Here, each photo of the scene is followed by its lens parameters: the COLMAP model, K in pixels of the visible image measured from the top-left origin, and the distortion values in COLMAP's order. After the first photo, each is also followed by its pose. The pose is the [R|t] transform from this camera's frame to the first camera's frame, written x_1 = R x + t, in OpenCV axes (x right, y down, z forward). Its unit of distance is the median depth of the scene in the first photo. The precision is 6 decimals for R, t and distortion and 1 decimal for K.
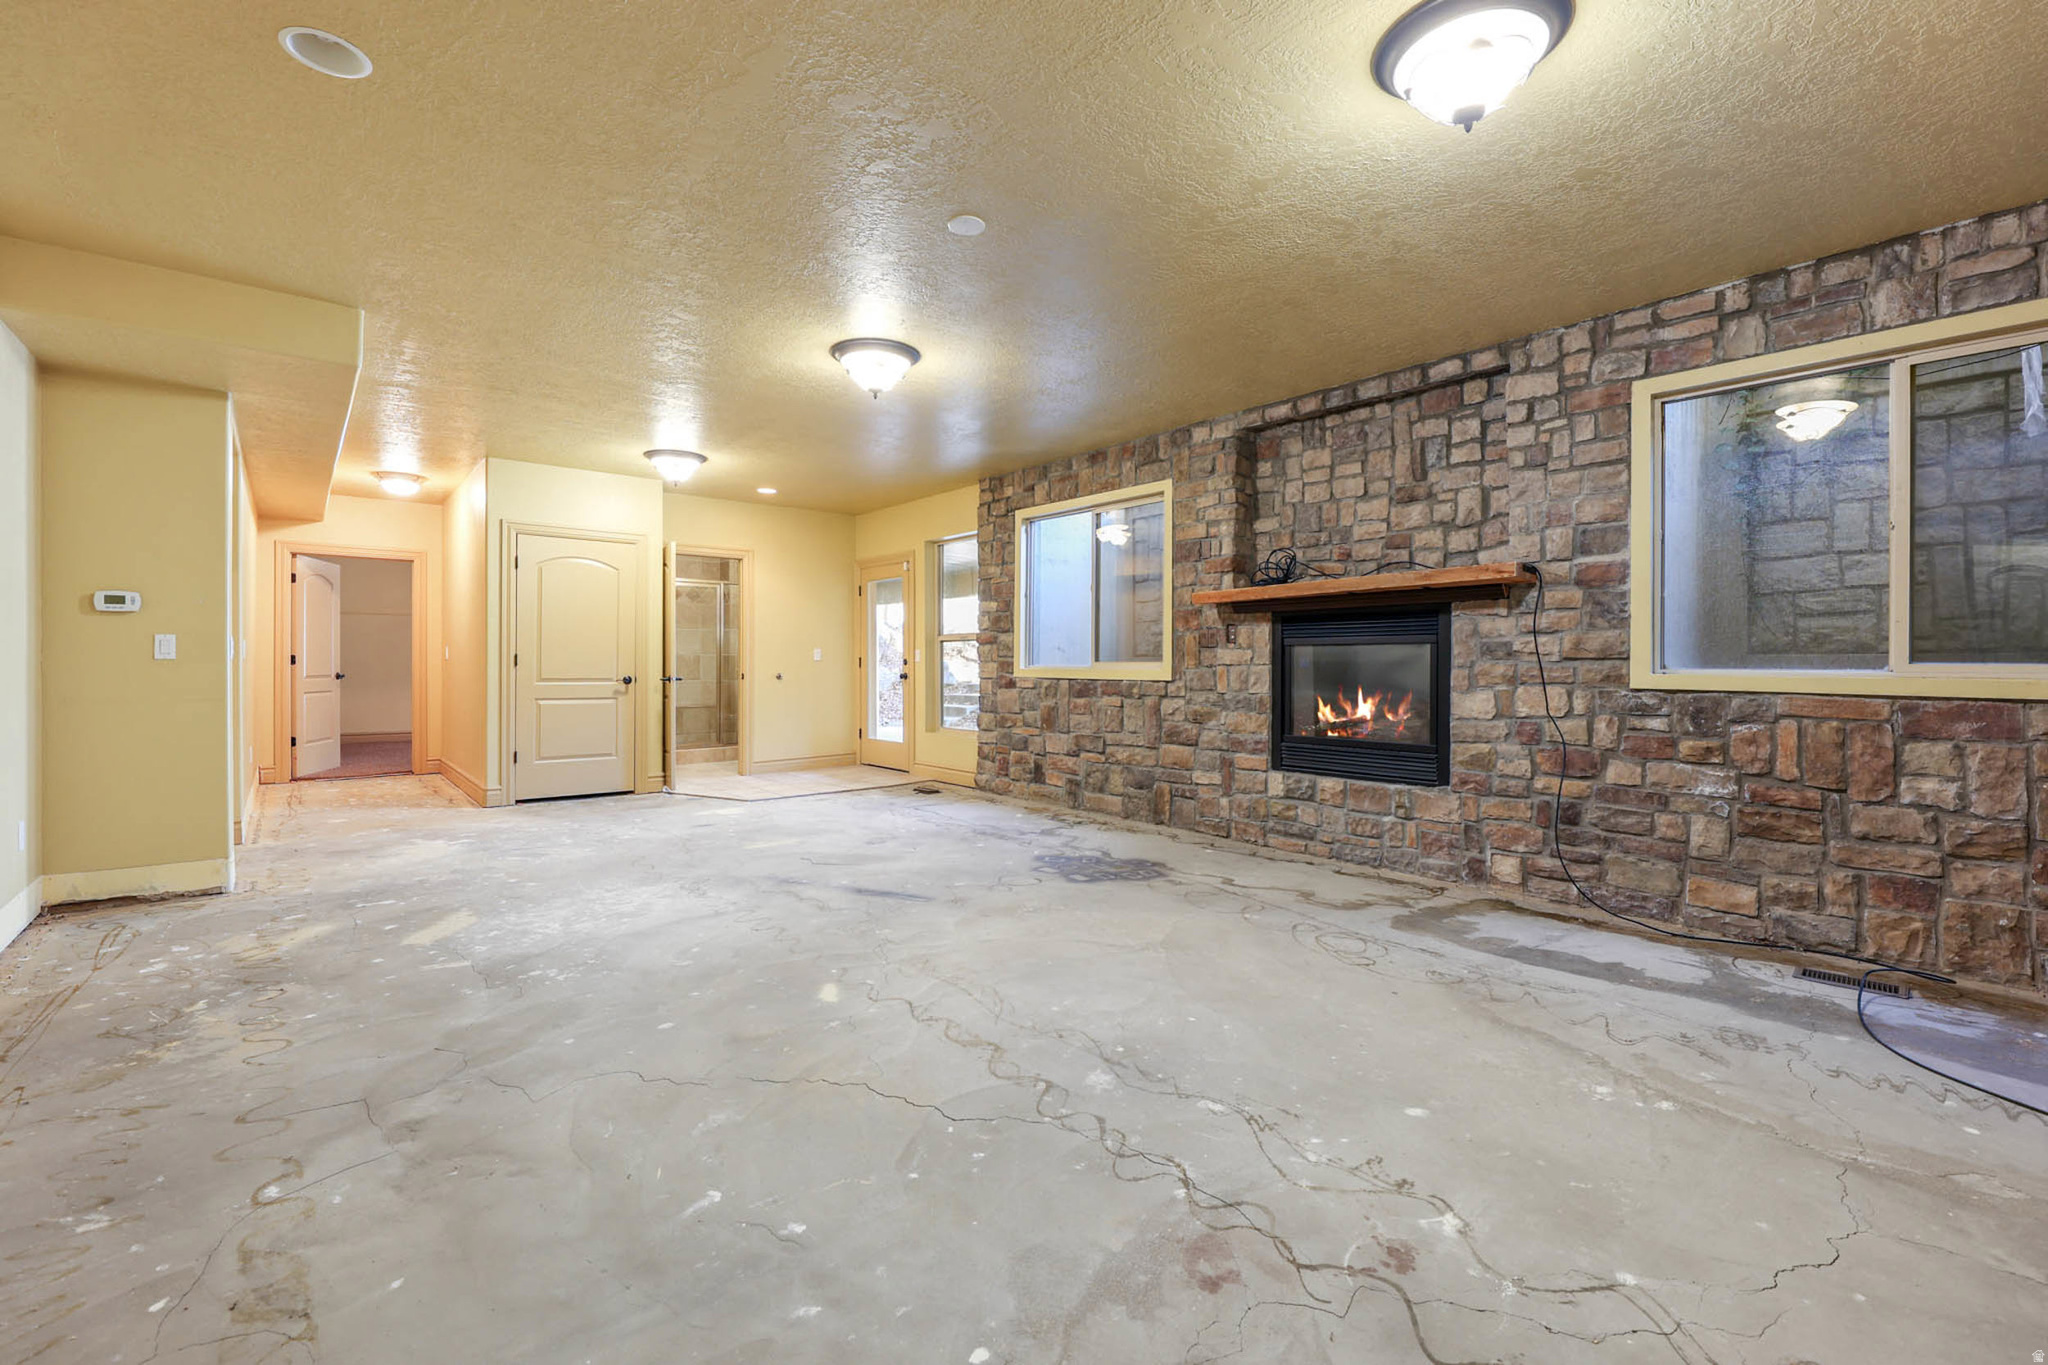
lens RADIAL K [[865.8, 0, 1026.2], [0, 865.8, 662.9], [0, 0, 1]] dist [-0.000437, -0.000098]
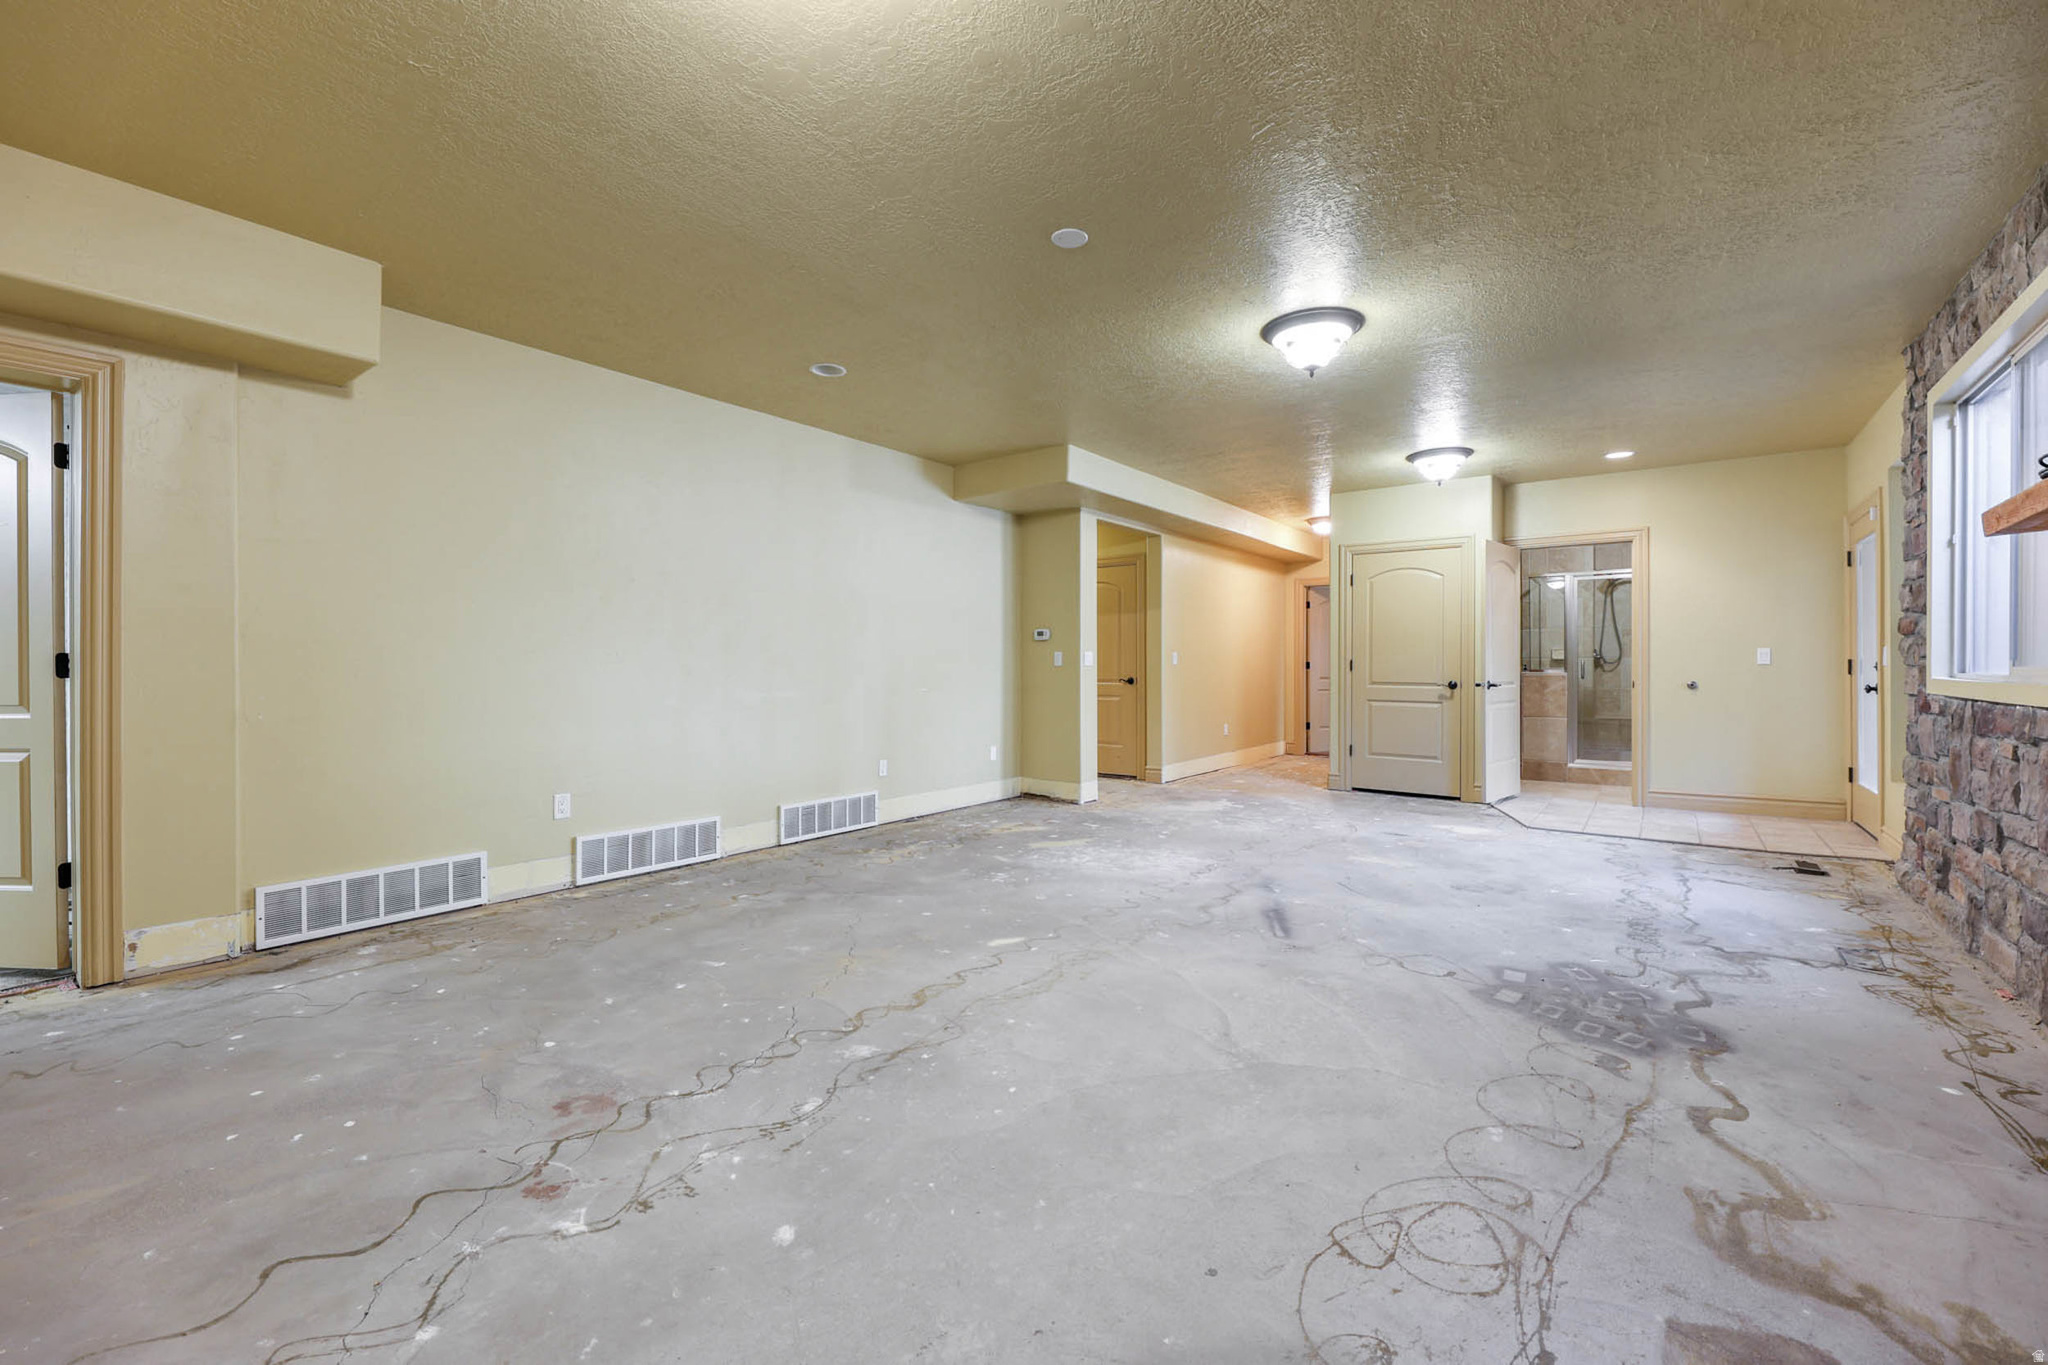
lens RADIAL K [[838.6, 0, 1026.4], [0, 838.6, 665.8], [0, 0, 1]] dist [-0.002119, -0.000207]
pose [[0.217026, -0.001496, -0.976165, 0.791139], [0.000442, 0.999999, -0.001434, -0.002266], [0.976166, -0.000120, 0.217026, 0.662947]]
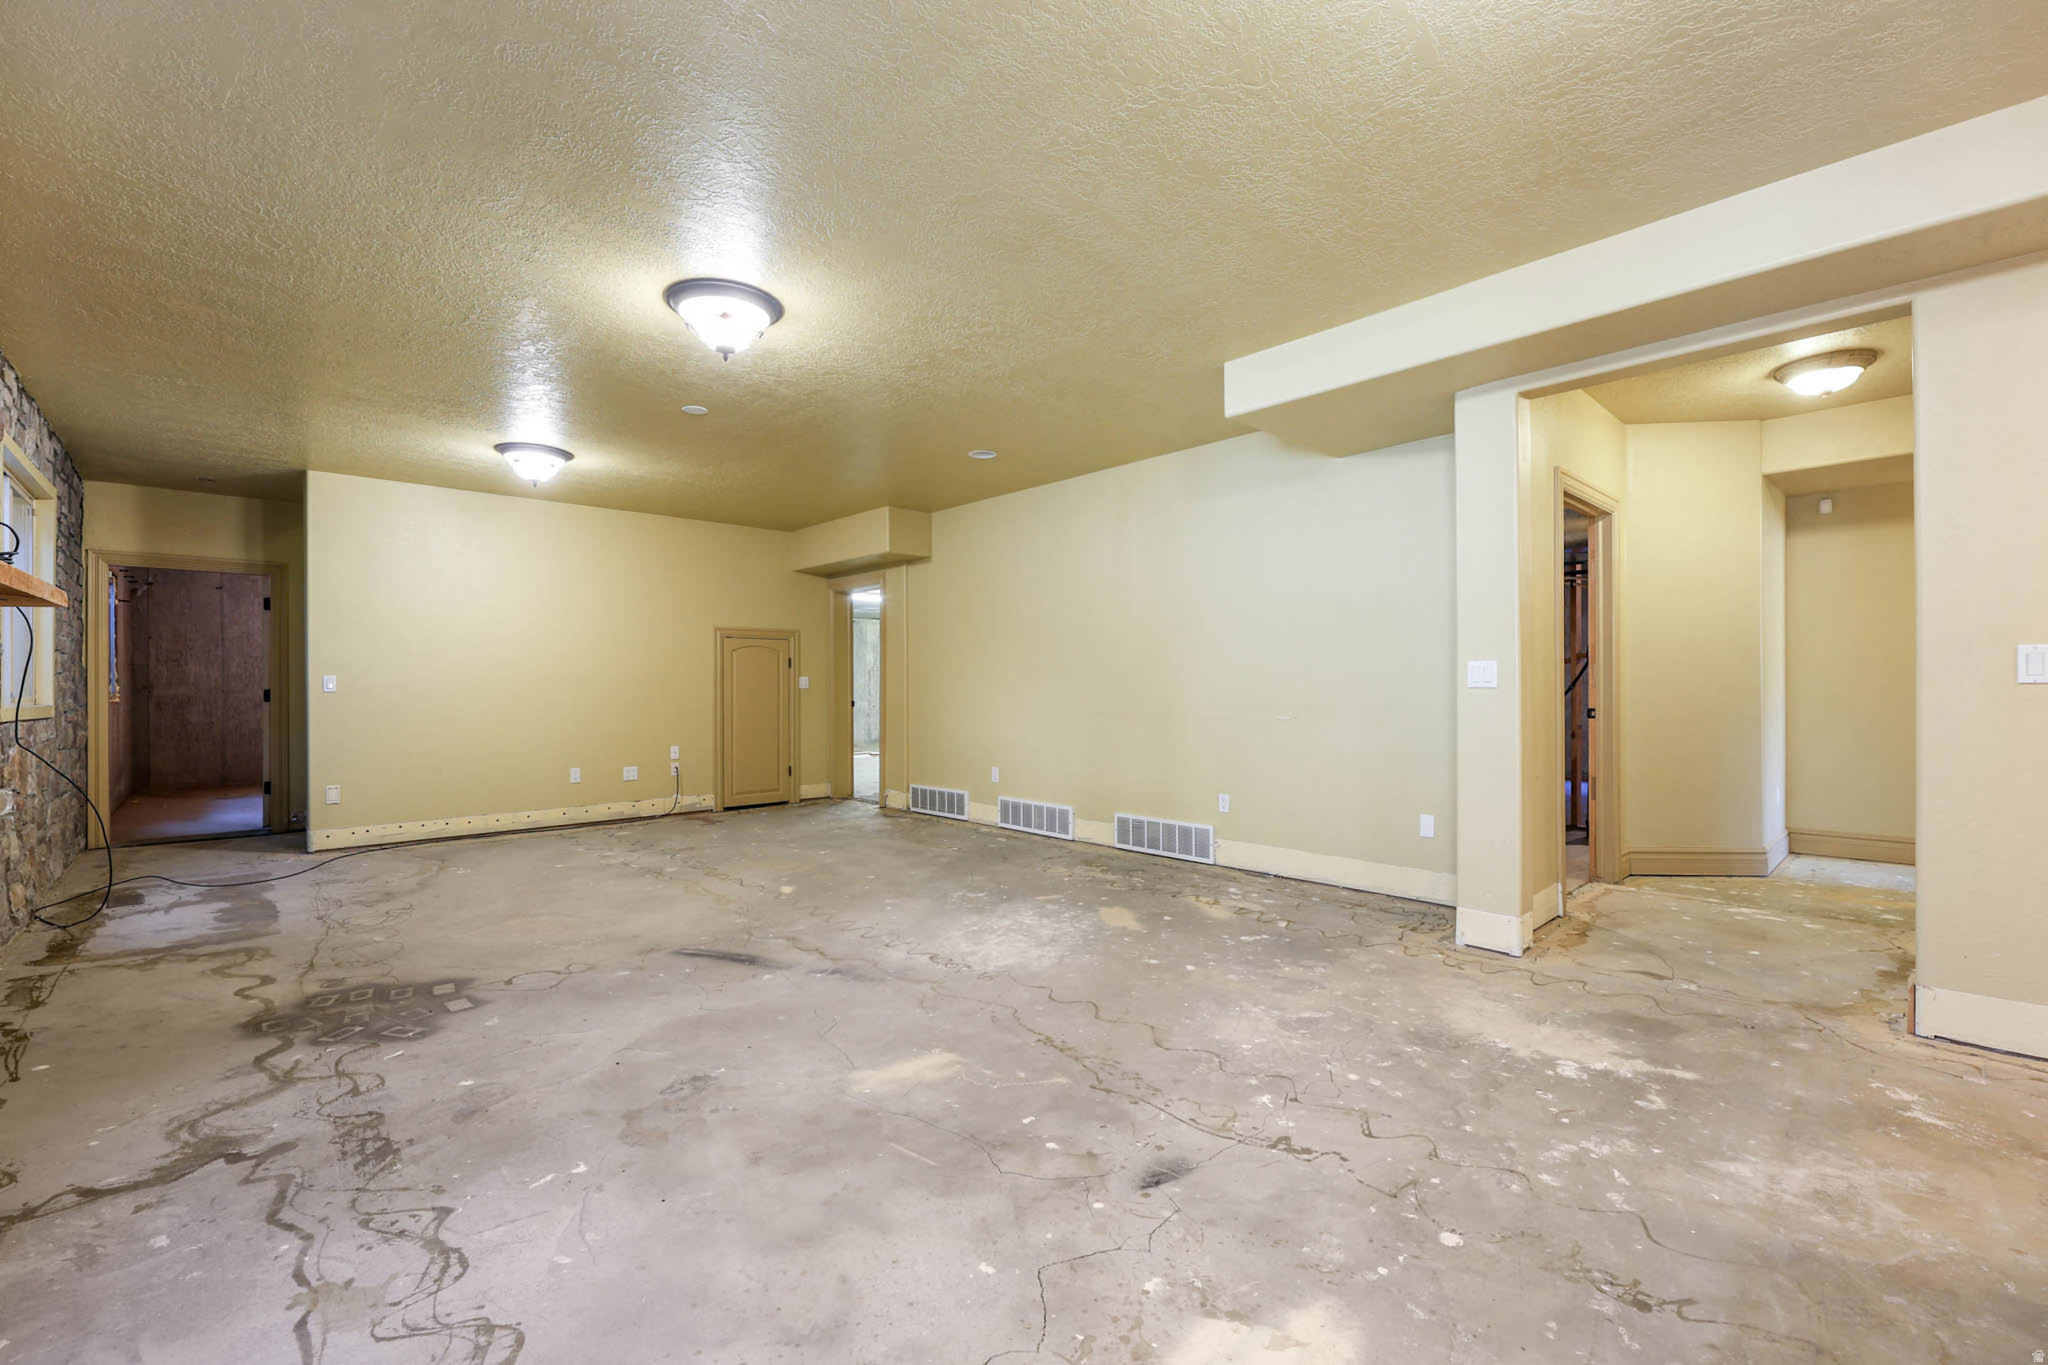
lens RADIAL K [[865.4, 0, 1024.0], [0, 865.4, 682.5], [0, 0, 1]] dist [-0.001293, -0.000442]
pose [[-0.999071, 0.004529, -0.042851, -0.526765], [0.004666, 0.999984, -0.003080, -0.010593], [0.042836, -0.003277, -0.999077, 2.305920]]
